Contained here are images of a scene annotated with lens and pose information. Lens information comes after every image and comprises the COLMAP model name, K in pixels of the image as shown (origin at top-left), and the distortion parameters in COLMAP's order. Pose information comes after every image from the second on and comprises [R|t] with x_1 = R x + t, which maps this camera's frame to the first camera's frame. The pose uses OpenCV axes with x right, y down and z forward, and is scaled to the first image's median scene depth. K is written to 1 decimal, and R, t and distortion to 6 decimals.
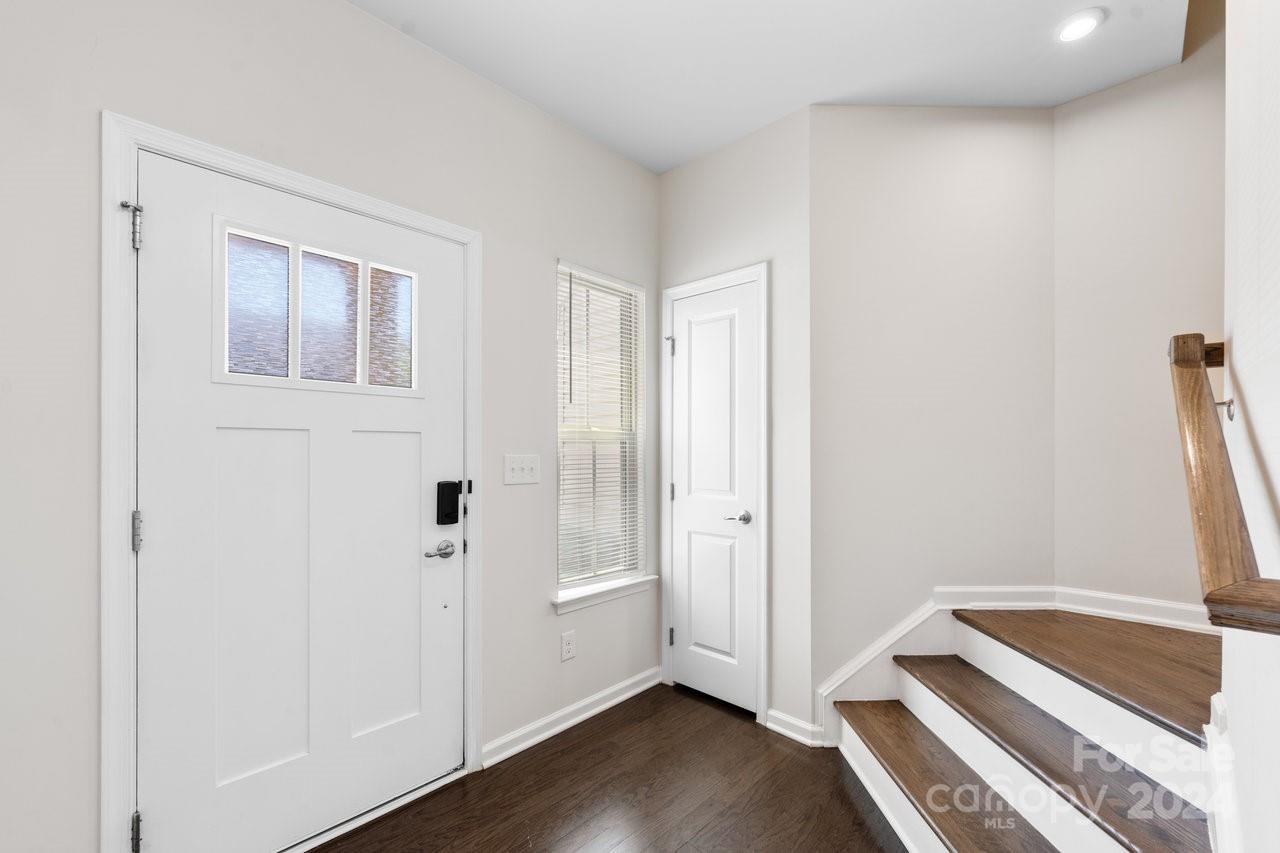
lens RADIAL K [[523.0, 0, 642.2], [0, 523.0, 449.0], [0, 0, 1]] dist [0.001009, 0.000004]
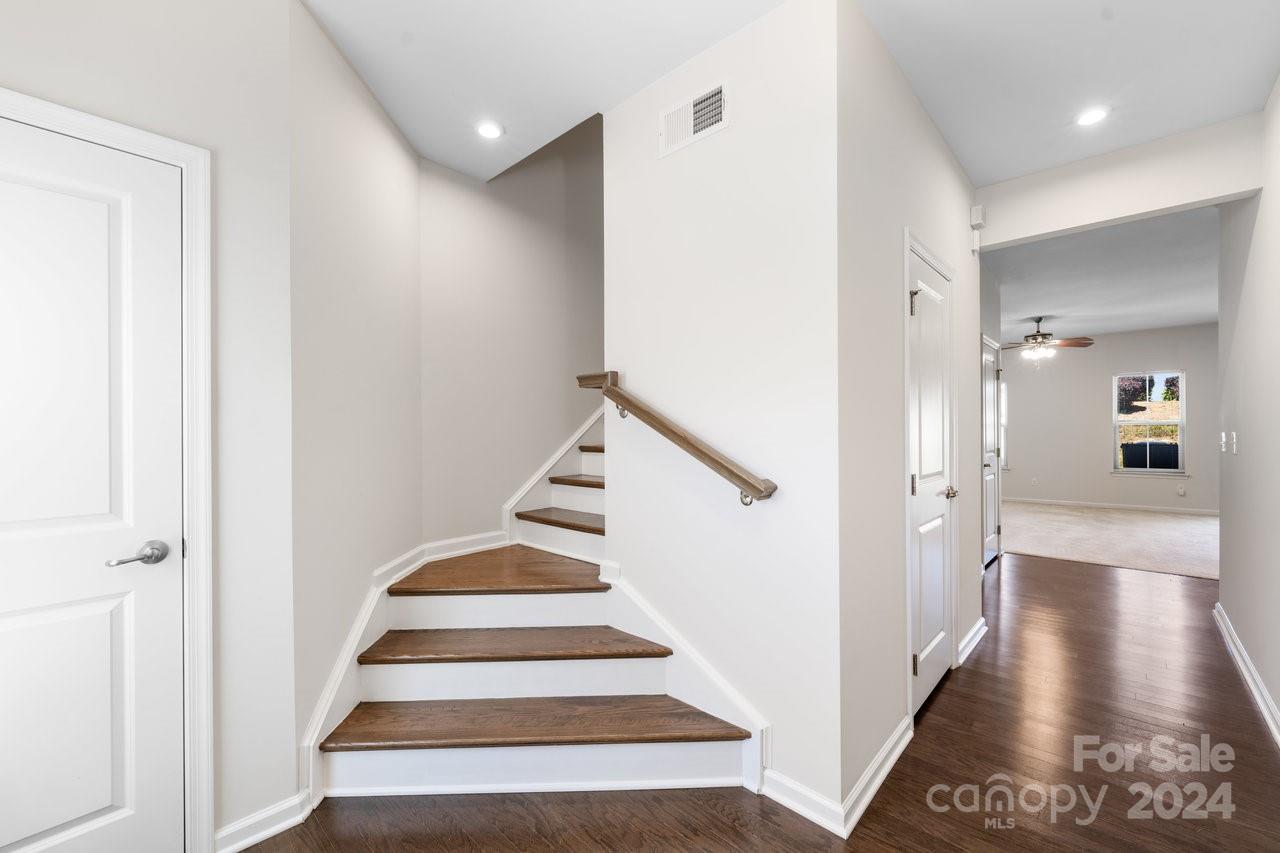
lens RADIAL K [[515.1, 0, 640.7], [0, 515.1, 430.8], [0, 0, 1]] dist [-0.000142, -0.000081]
pose [[-0.009621, -0.002152, 0.999951, -0.435044], [0.009180, 0.999955, 0.002240, -0.004682], [-0.999912, 0.009201, -0.009601, 0.496486]]
